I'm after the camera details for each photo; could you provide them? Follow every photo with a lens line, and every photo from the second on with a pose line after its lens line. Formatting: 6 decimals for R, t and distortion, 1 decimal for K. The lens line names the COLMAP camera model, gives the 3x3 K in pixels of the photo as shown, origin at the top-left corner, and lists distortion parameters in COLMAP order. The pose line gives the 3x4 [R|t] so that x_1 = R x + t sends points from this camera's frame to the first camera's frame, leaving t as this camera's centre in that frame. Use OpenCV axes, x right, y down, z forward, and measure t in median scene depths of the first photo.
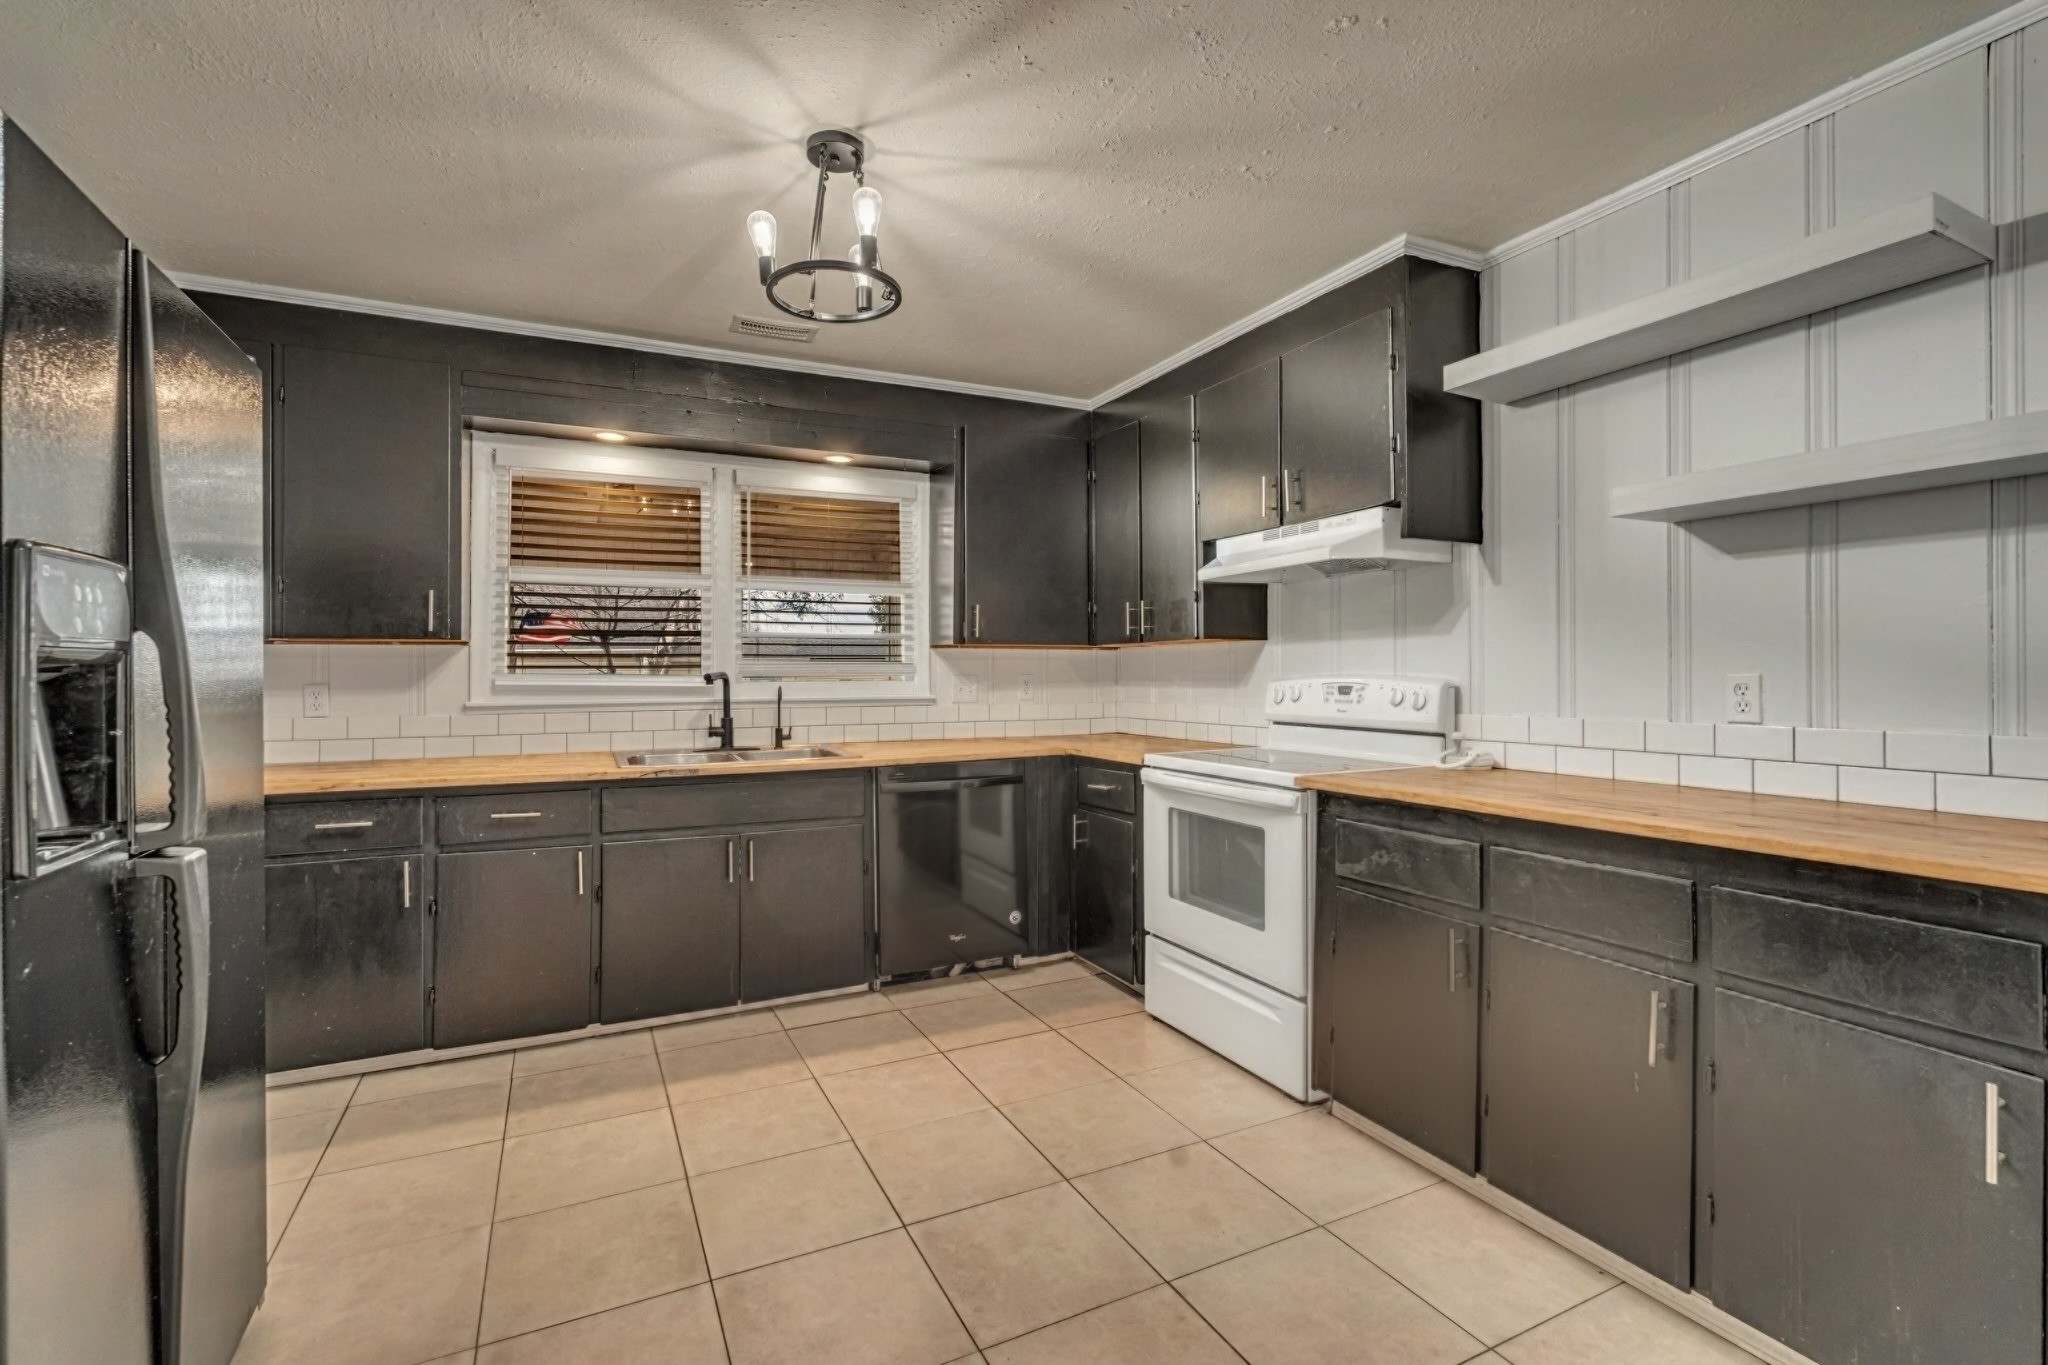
lens RADIAL K [[914.5, 0, 1014.8], [0, 914.5, 665.9], [0, 0, 1]] dist [-0.001652, 0.000613]
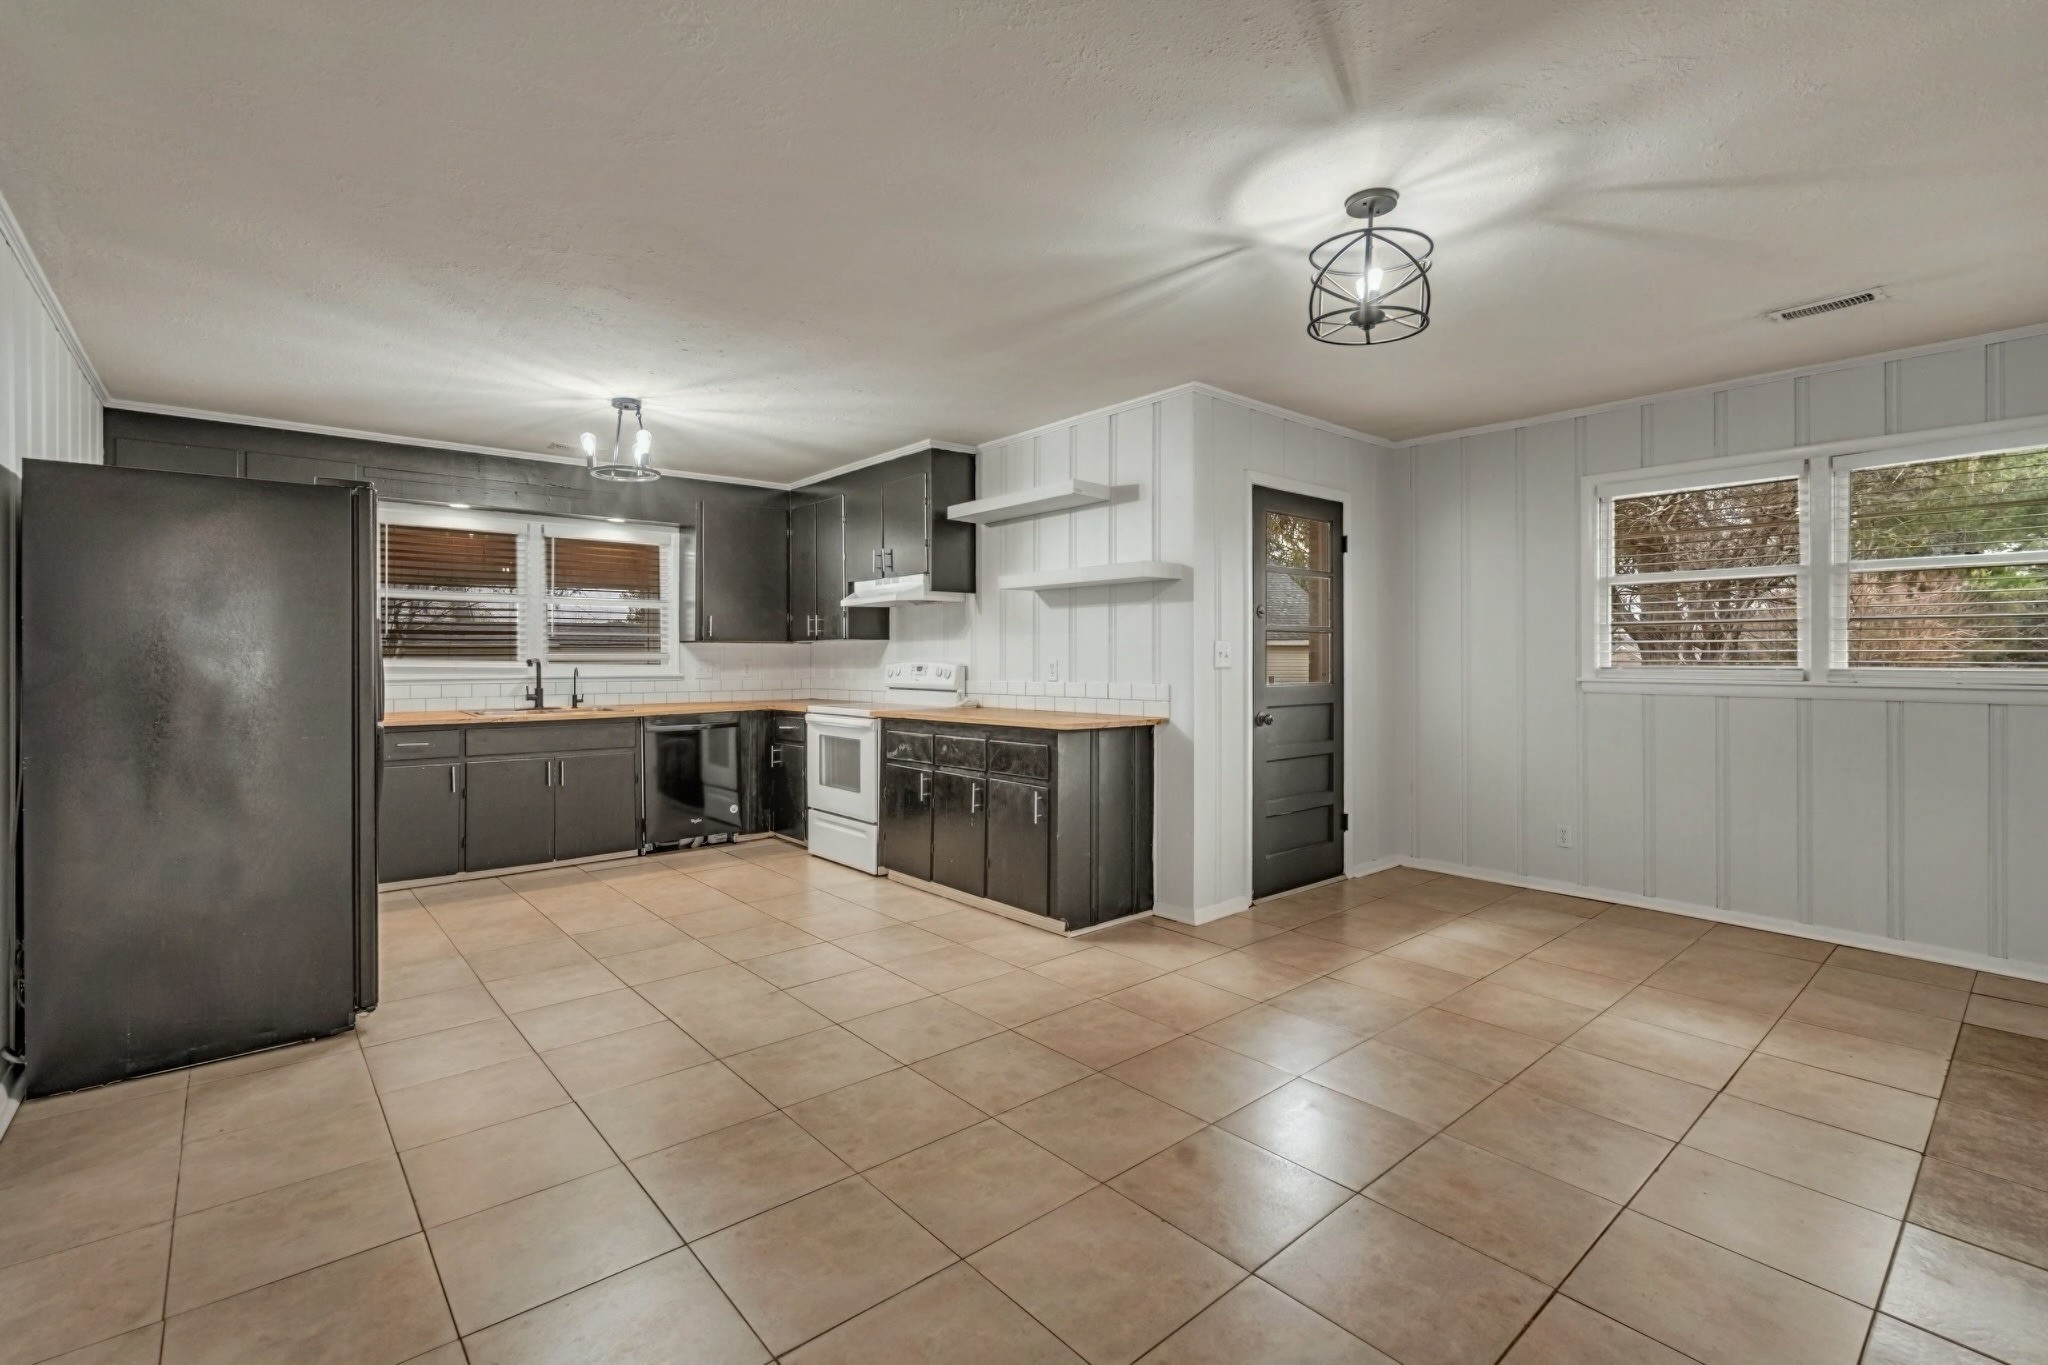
lens RADIAL K [[914.5, 0, 1005.1], [0, 914.5, 656.5], [0, 0, 1]] dist [-0.001652, 0.000613]
pose [[0.970942, 0.001821, 0.239307, 0.090975], [-0.002967, 0.999986, 0.004428, -0.006361], [-0.239296, -0.005009, 0.970934, -0.799617]]
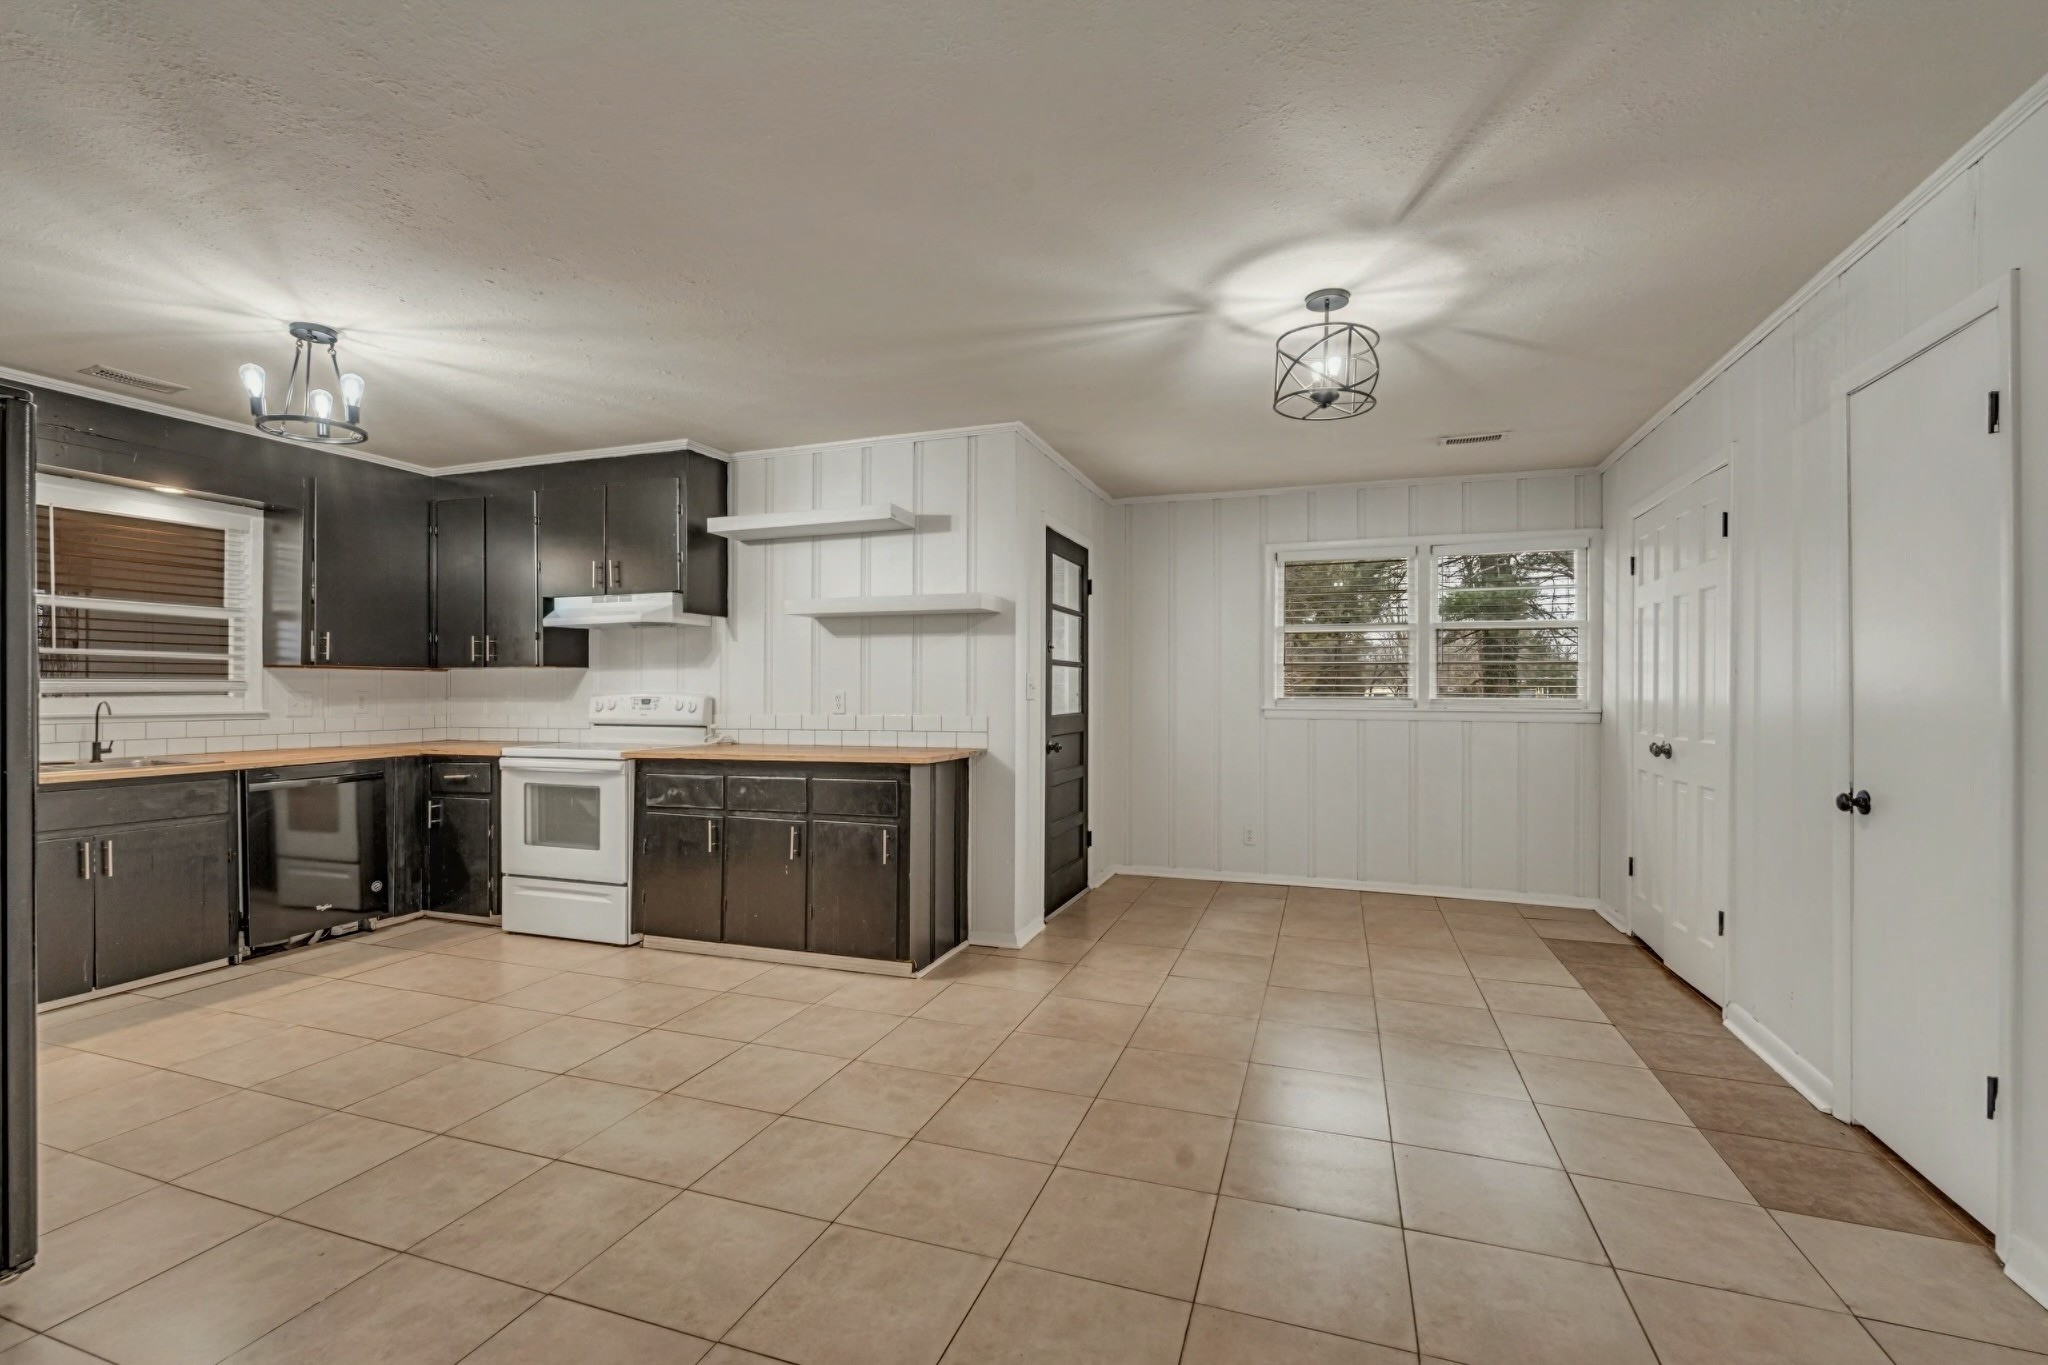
lens RADIAL K [[914.5, 0, 1009.9], [0, 914.5, 693.3], [0, 0, 1]] dist [-0.001652, 0.000613]
pose [[0.722654, 0.001596, 0.691208, -0.270806], [-0.007716, 0.999954, 0.005758, -0.001732], [-0.691167, -0.009494, 0.722633, -0.563094]]
